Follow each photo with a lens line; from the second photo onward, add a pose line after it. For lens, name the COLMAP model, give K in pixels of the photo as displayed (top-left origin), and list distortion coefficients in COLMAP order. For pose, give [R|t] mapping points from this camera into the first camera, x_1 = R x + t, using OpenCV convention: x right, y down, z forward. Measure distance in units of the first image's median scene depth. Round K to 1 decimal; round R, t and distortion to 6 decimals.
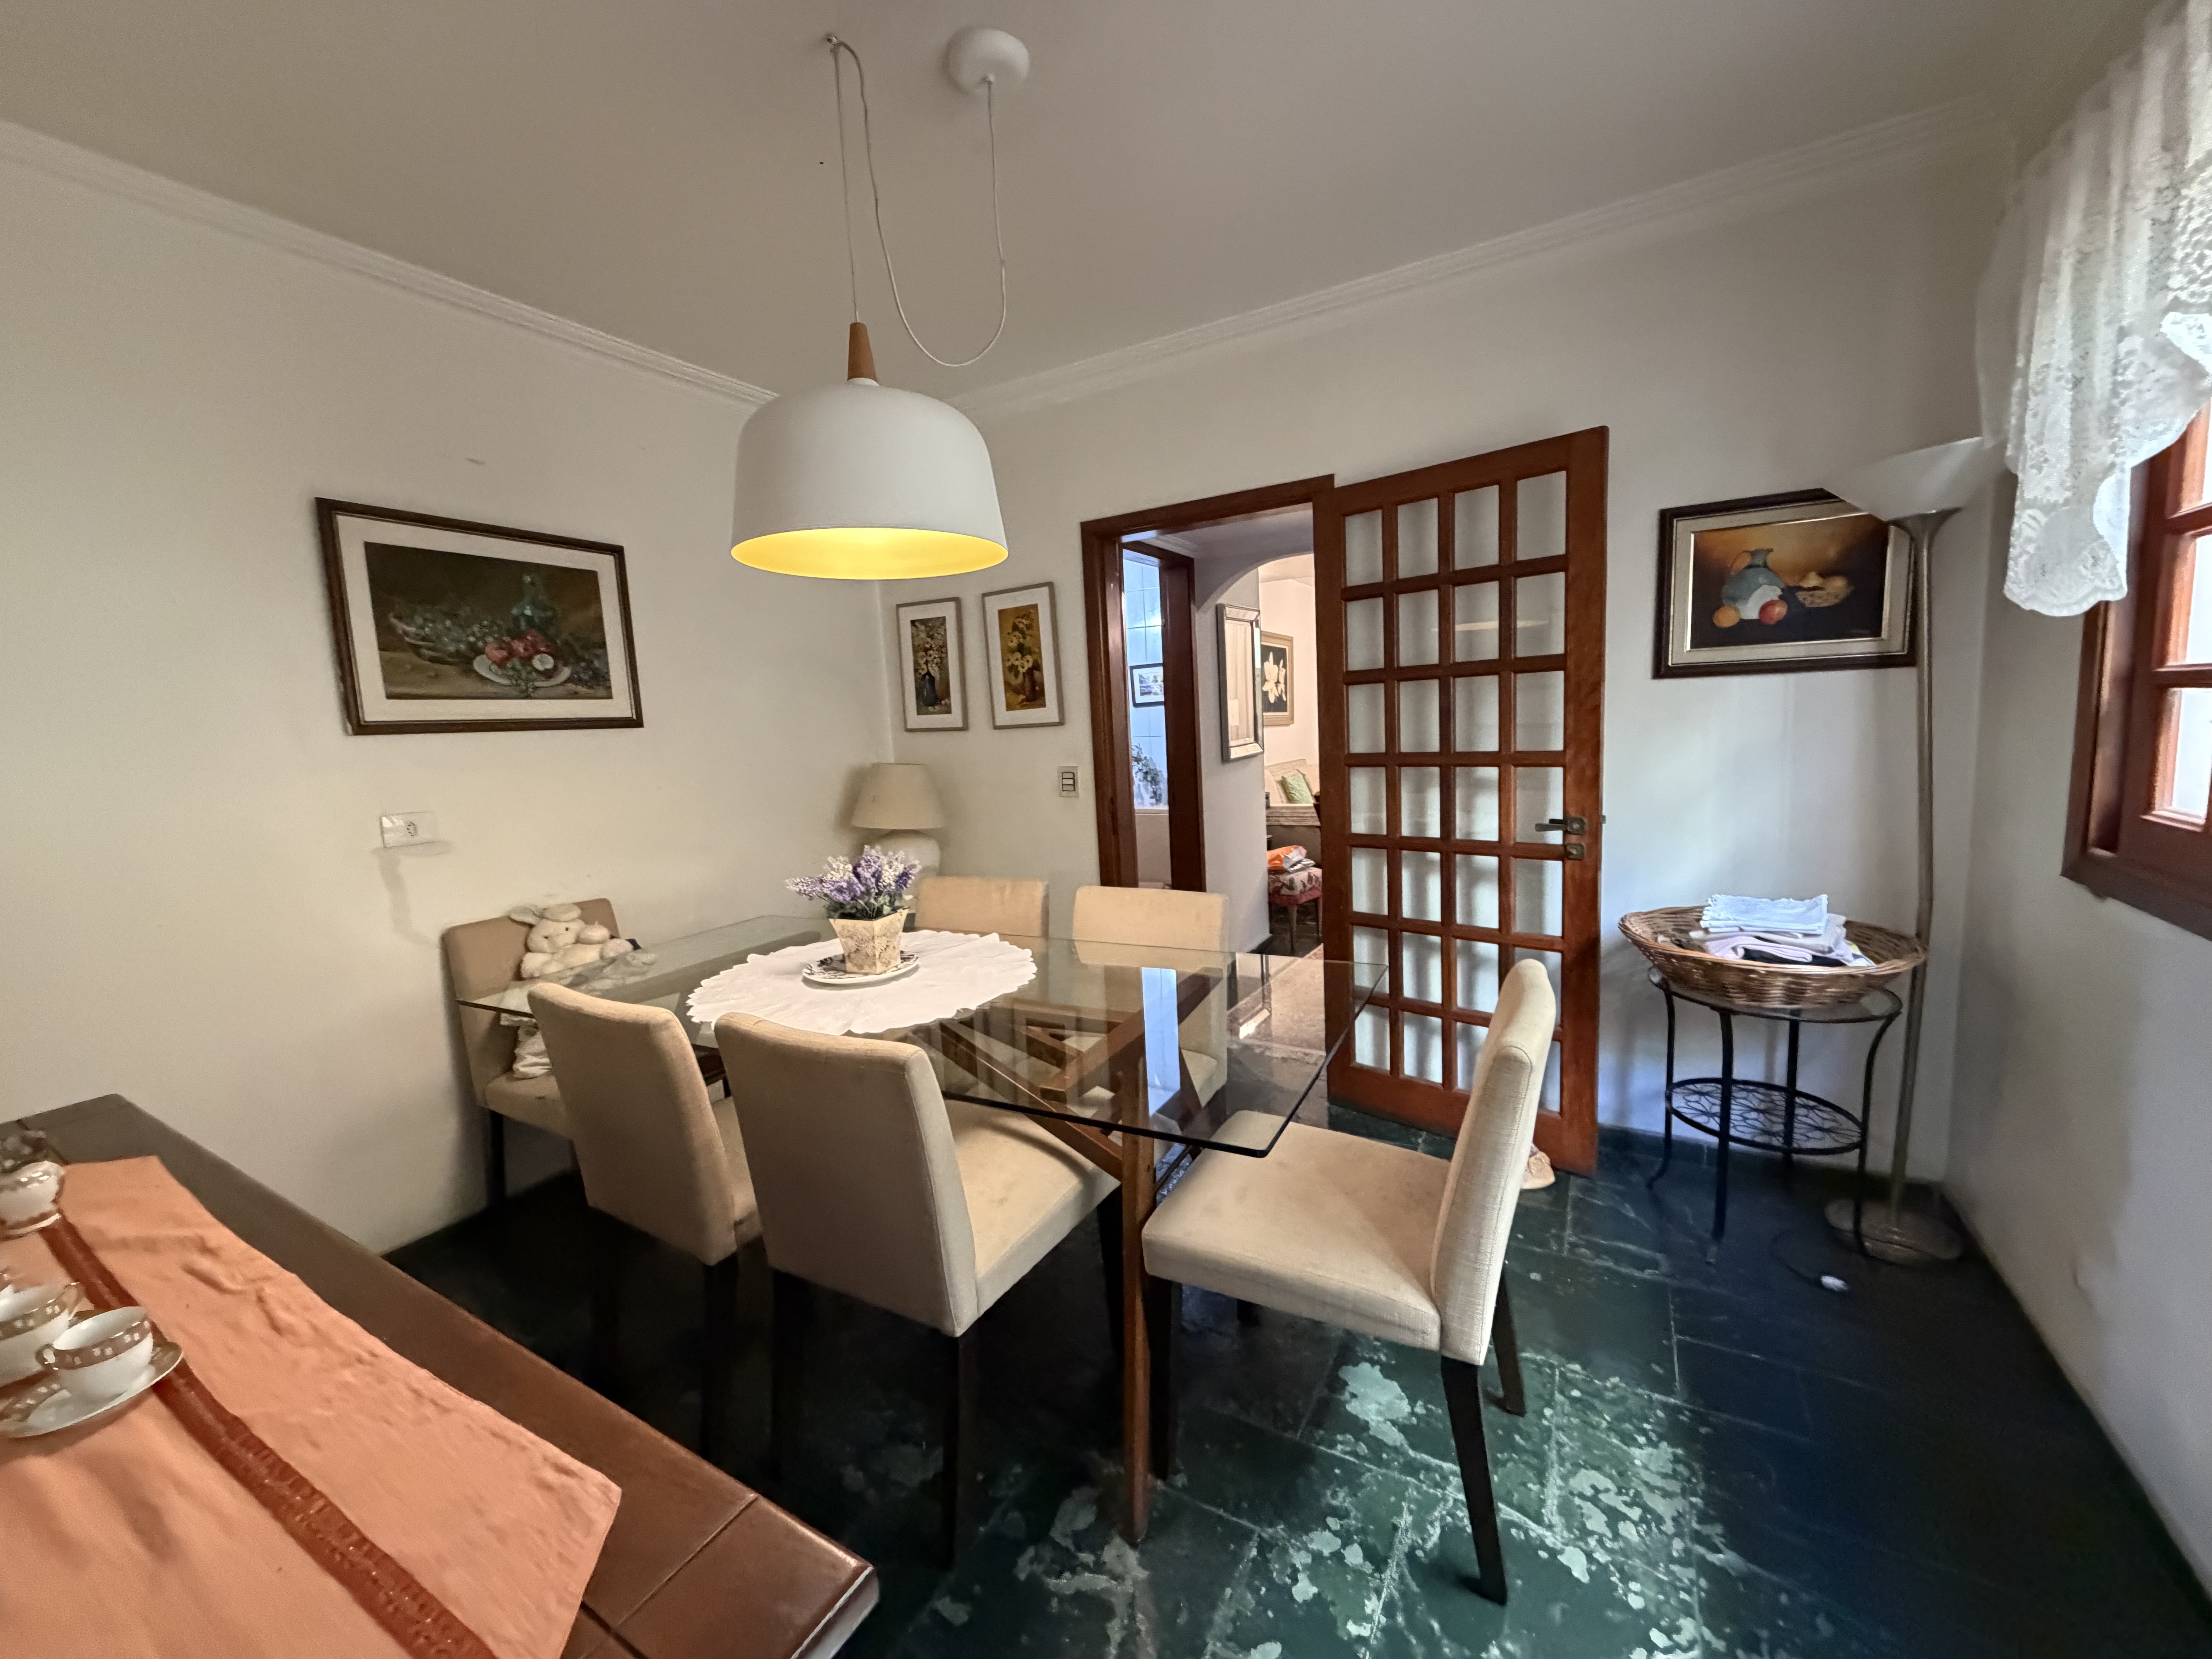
lens RADIAL K [[885.2, 0, 1099.4], [0, 885.2, 829.1], [0, 0, 1]] dist [-0.000545, 0.000361]
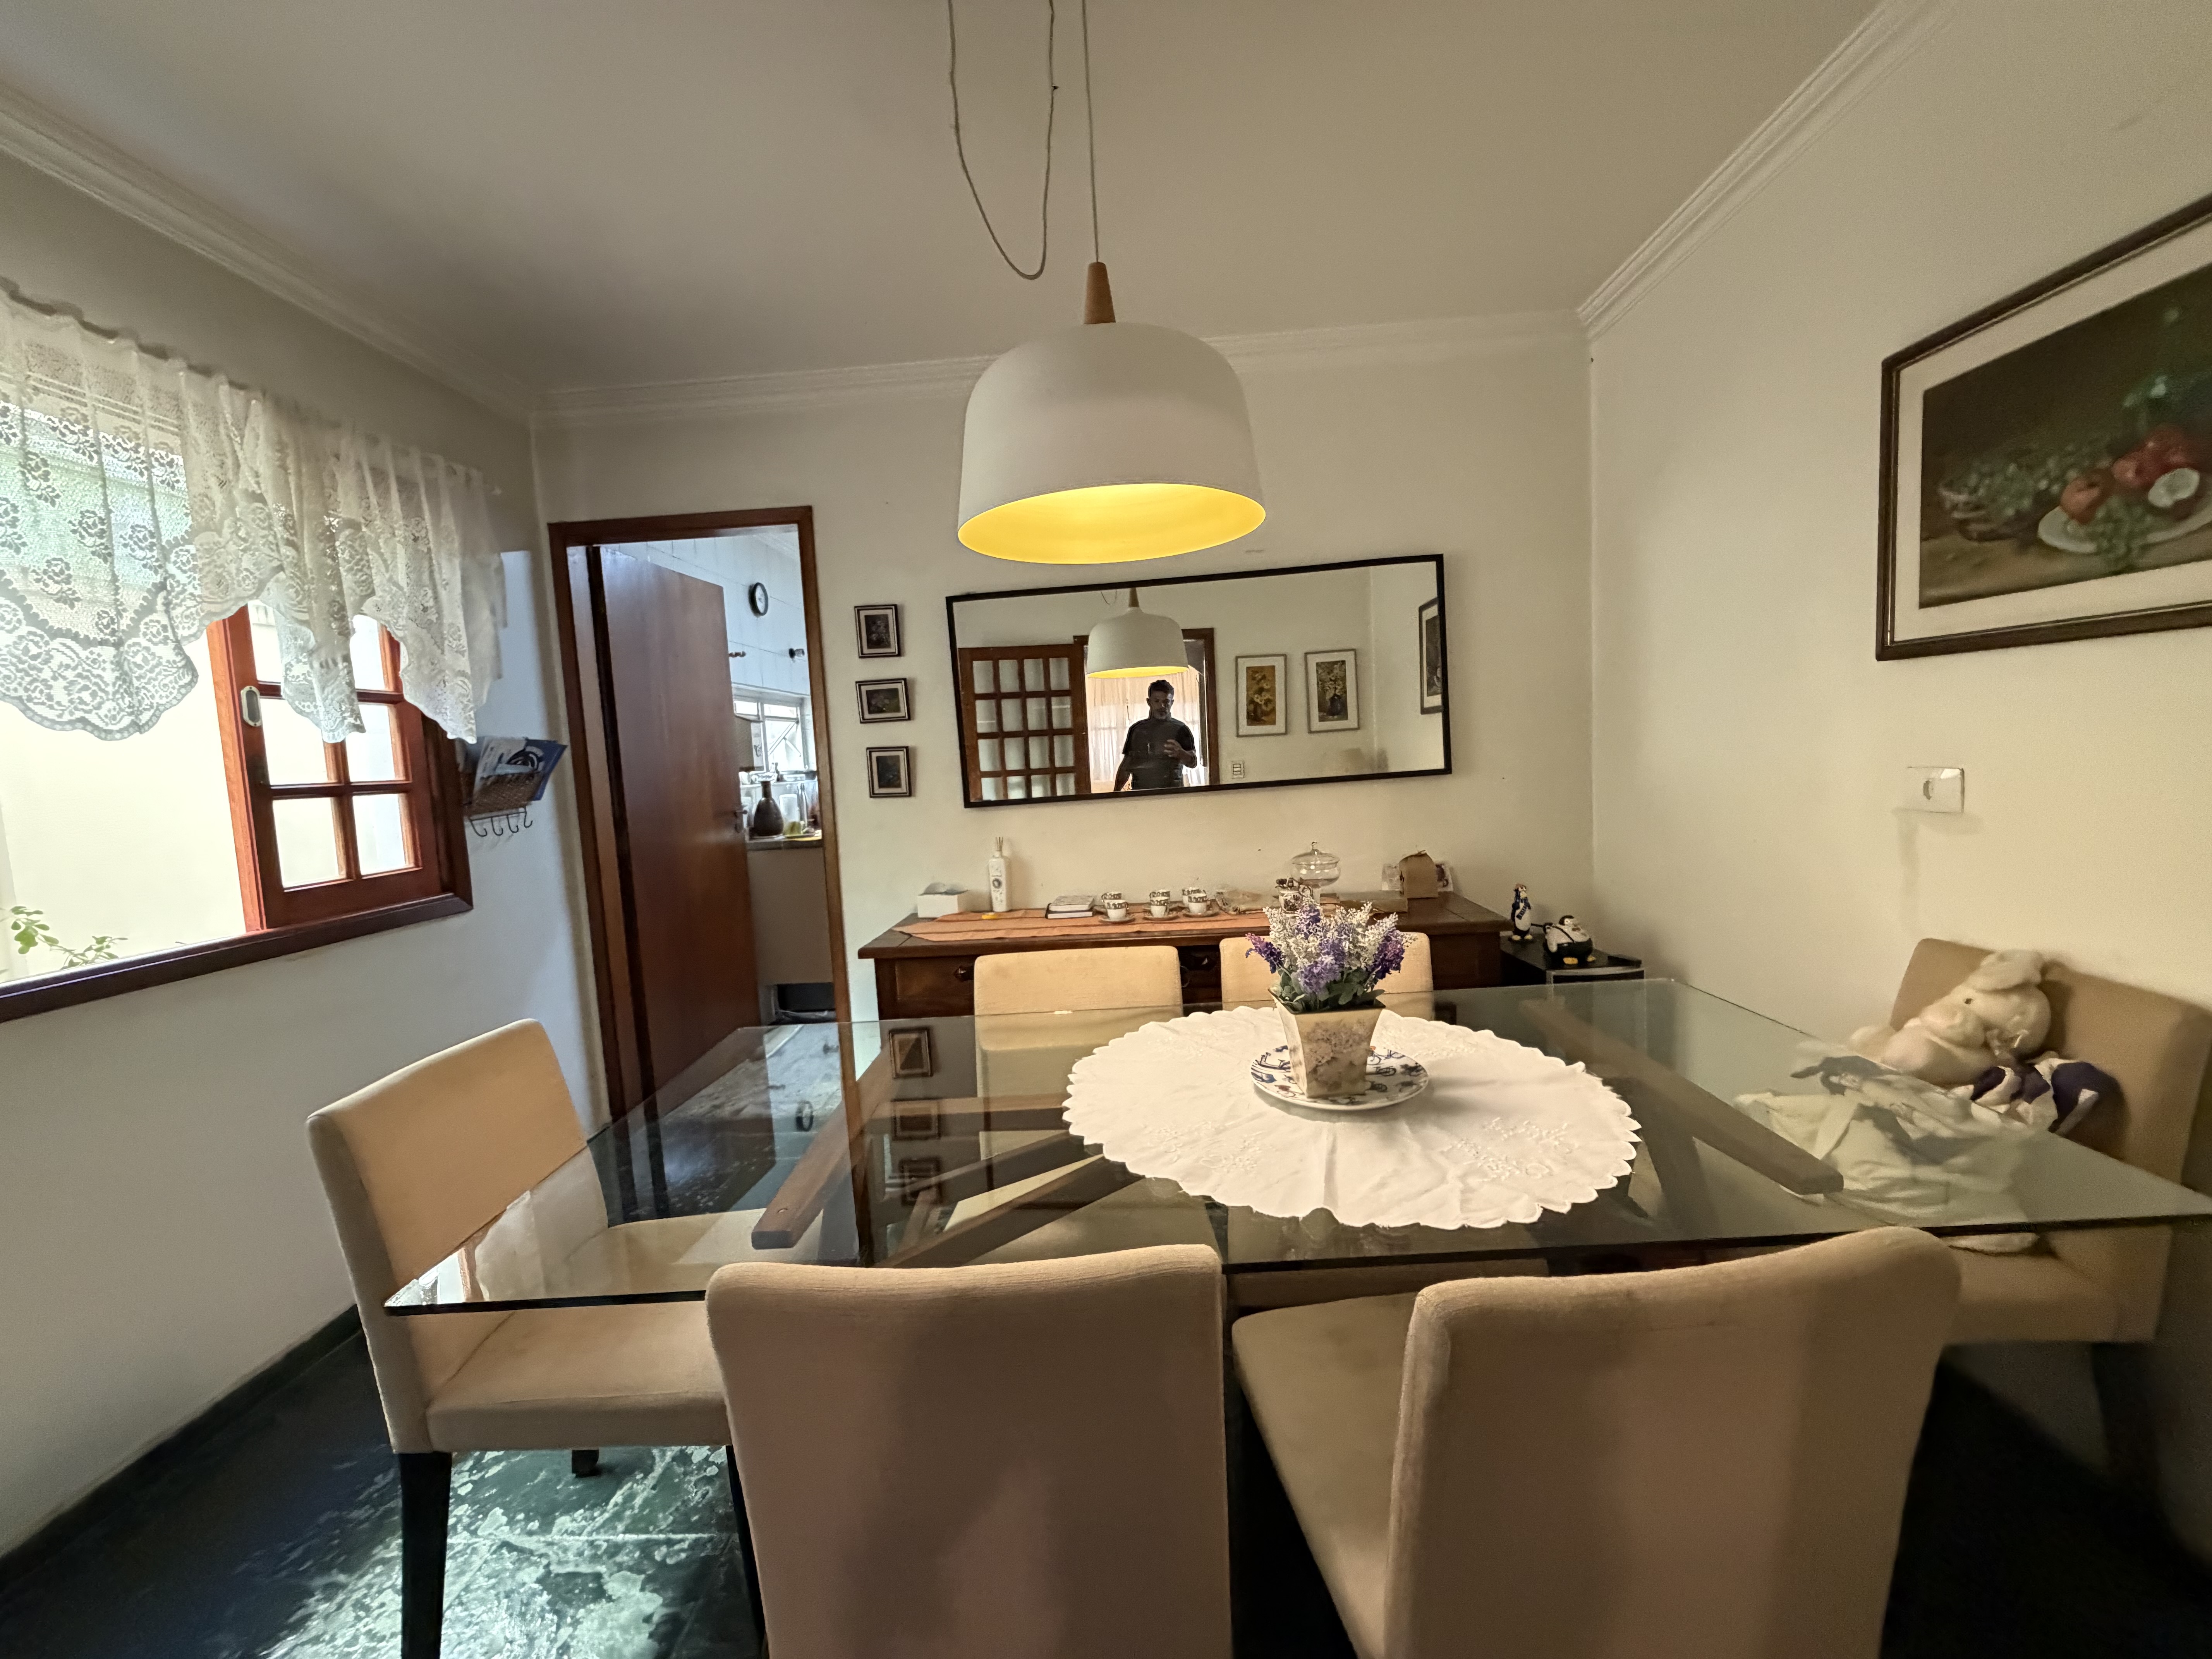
lens RADIAL K [[885.2, 0, 1099.4], [0, 885.2, 829.1], [0, 0, 1]] dist [-0.000545, 0.000361]
pose [[-0.875409, 0.142047, -0.462040, 0.145917], [0.042610, 0.974804, 0.218957, -0.153406], [0.481500, 0.171989, -0.859405, 1.293102]]
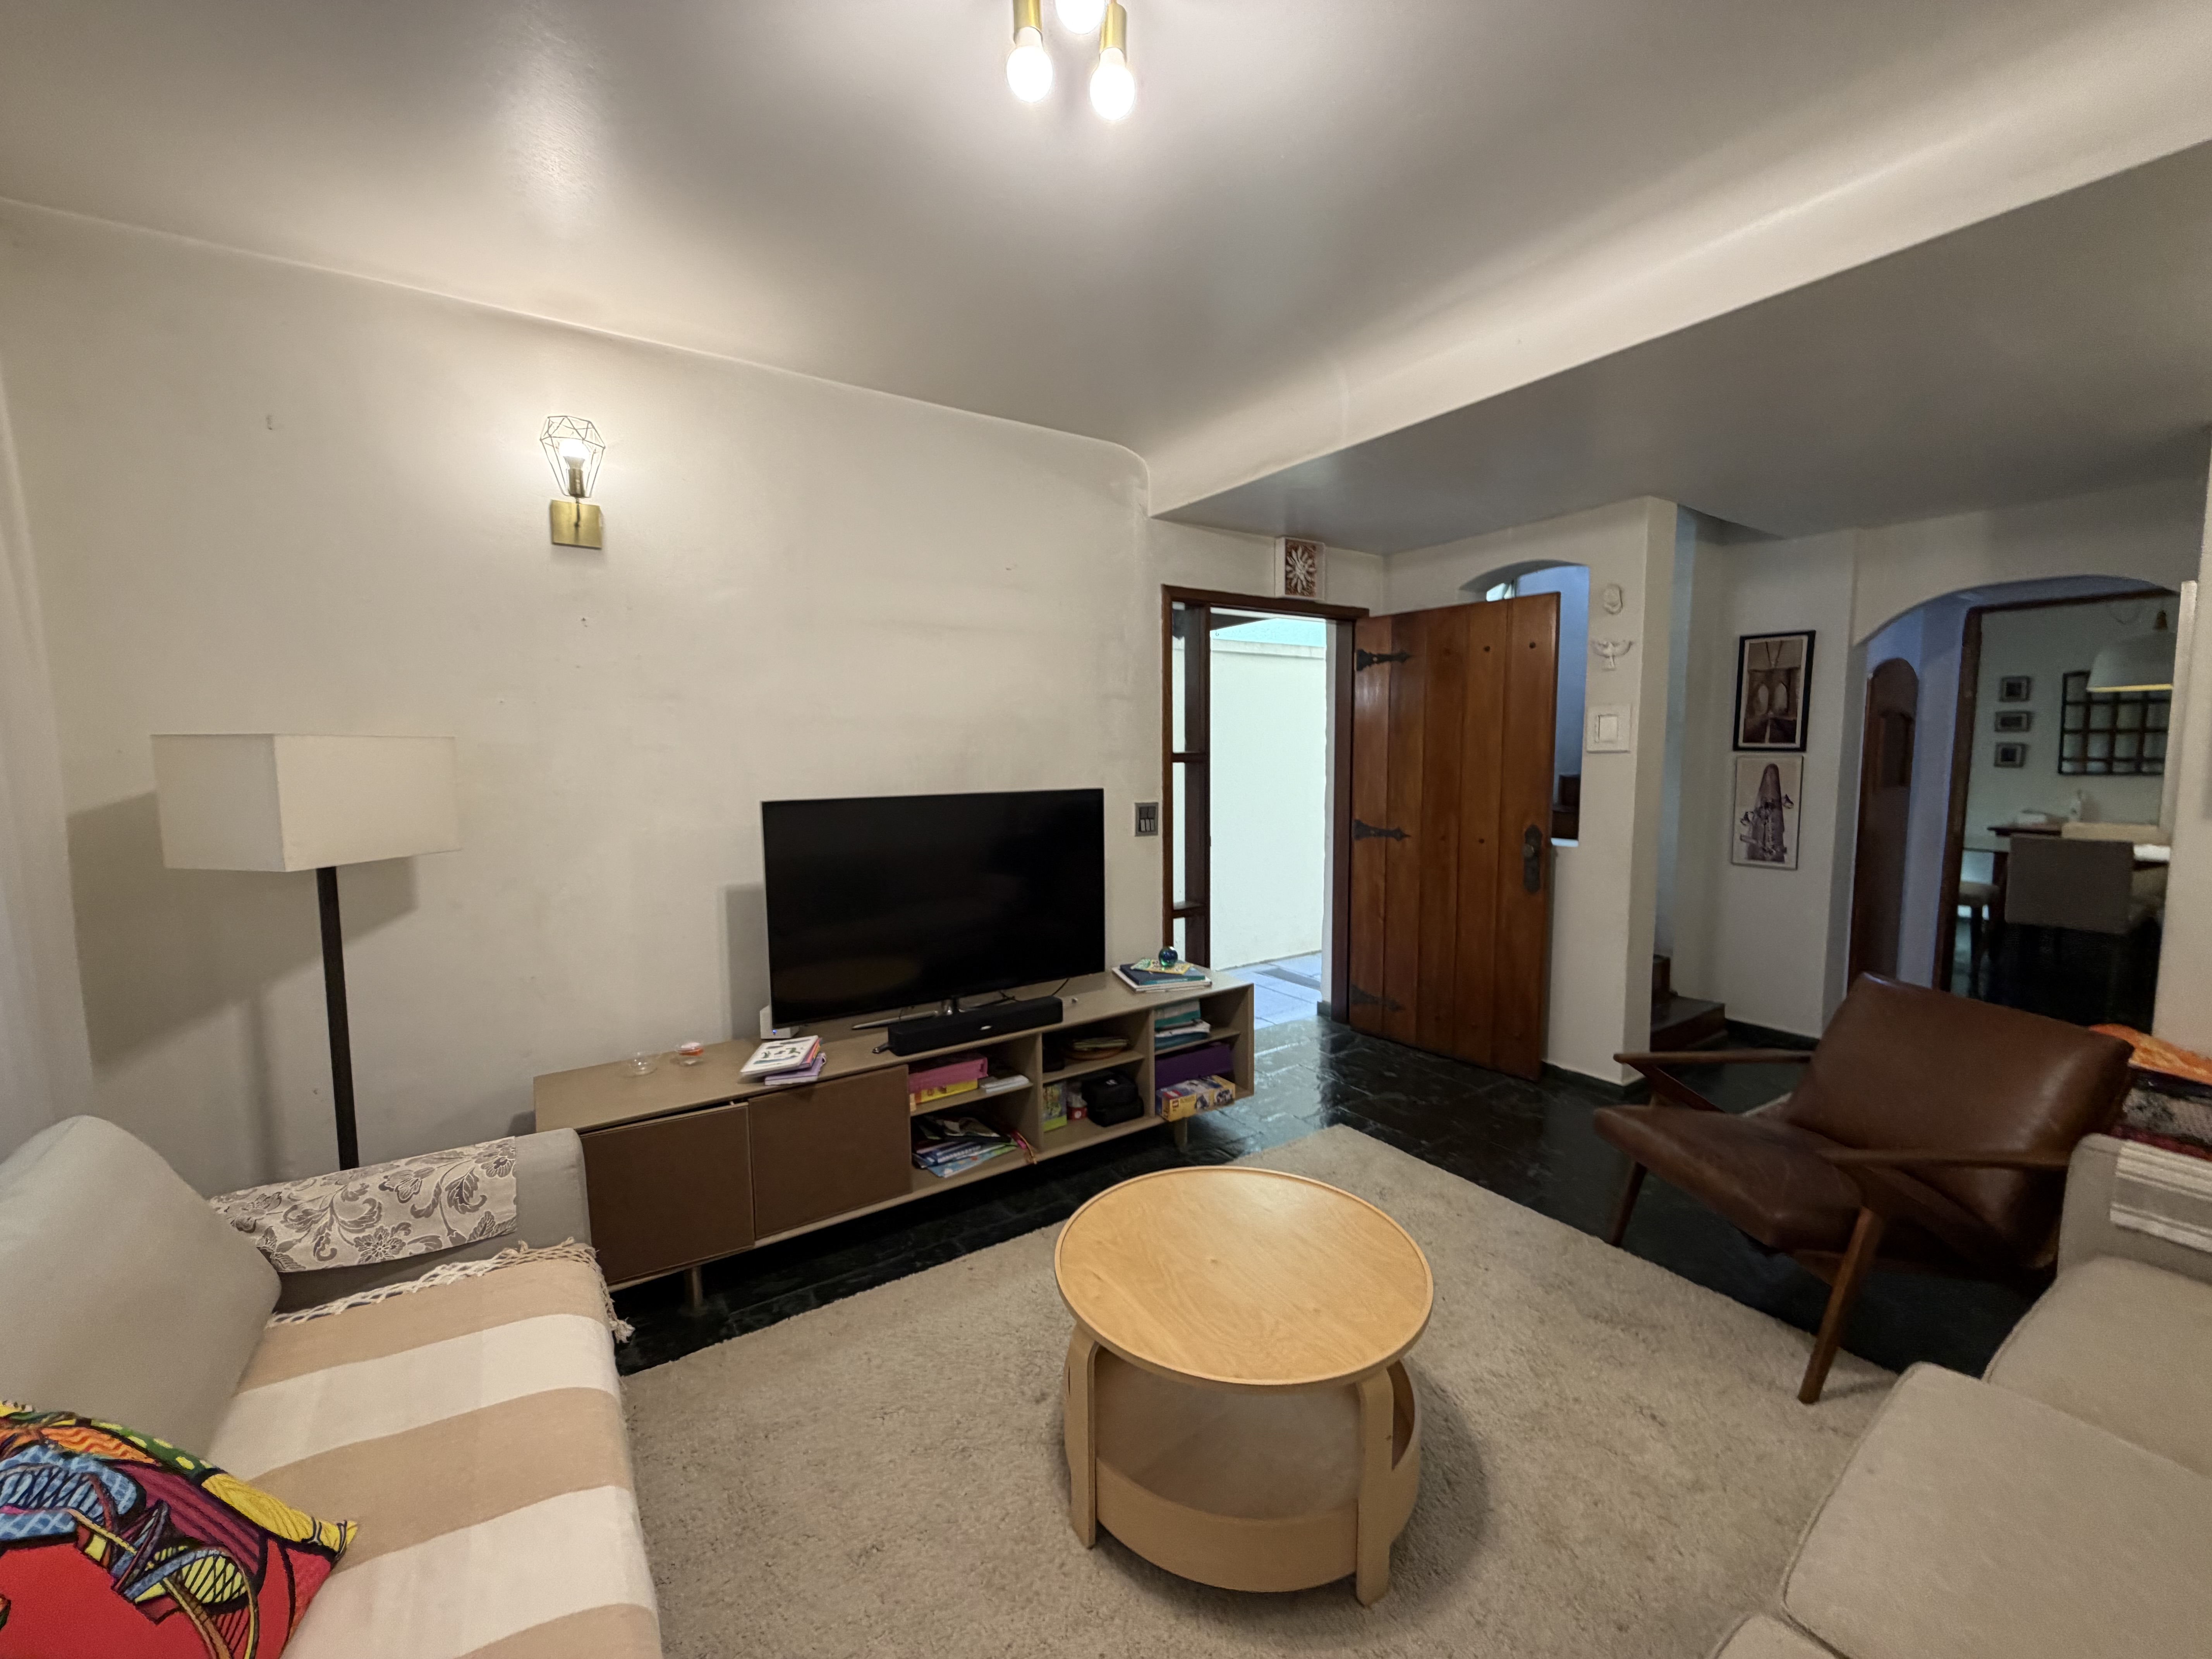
lens RADIAL K [[885.2, 0, 1099.4], [0, 885.2, 829.1], [0, 0, 1]] dist [-0.000545, 0.000361]
pose [[-0.900811, 0.010824, 0.434076, 0.639481], [0.104324, 0.975802, 0.192165, -0.353614], [-0.421492, 0.218389, -0.880143, 2.455906]]
